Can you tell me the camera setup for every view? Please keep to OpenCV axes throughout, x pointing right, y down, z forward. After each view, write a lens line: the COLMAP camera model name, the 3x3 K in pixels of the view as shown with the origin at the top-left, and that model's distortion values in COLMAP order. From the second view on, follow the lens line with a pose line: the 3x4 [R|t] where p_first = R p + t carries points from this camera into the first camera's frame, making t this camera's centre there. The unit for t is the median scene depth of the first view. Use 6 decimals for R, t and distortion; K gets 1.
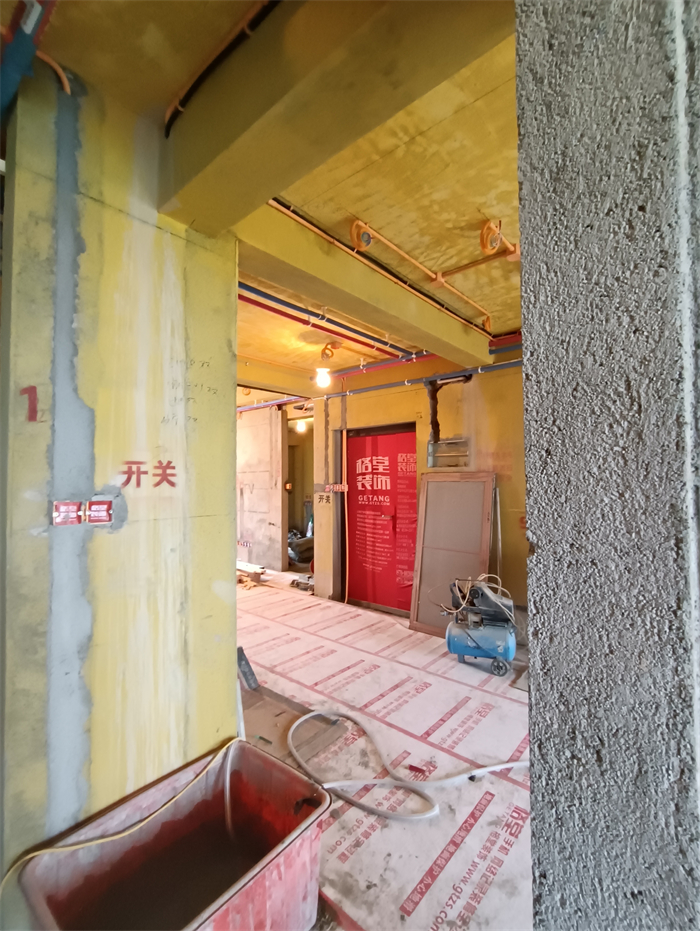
lens RADIAL K [[420.4, 0, 357.0], [0, 420.4, 467.3], [0, 0, 1]] dist [0.000576, -0.001292]
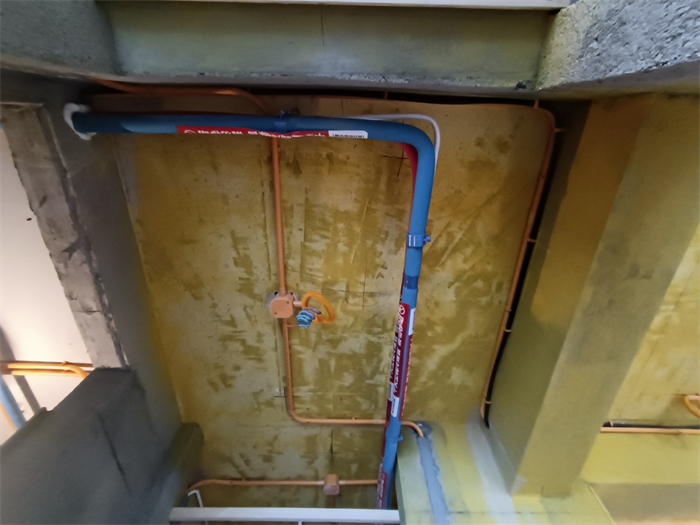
lens RADIAL K [[320.0, 0, 351.9], [0, 320.0, 261.6], [0, 0, 1]] dist [-0.006793, 0.001855]
pose [[0.666052, -0.681831, -0.302459, -0.103821], [0.015679, 0.418201, -0.908219, -0.142443], [0.745740, 0.600179, 0.289234, 0.135543]]
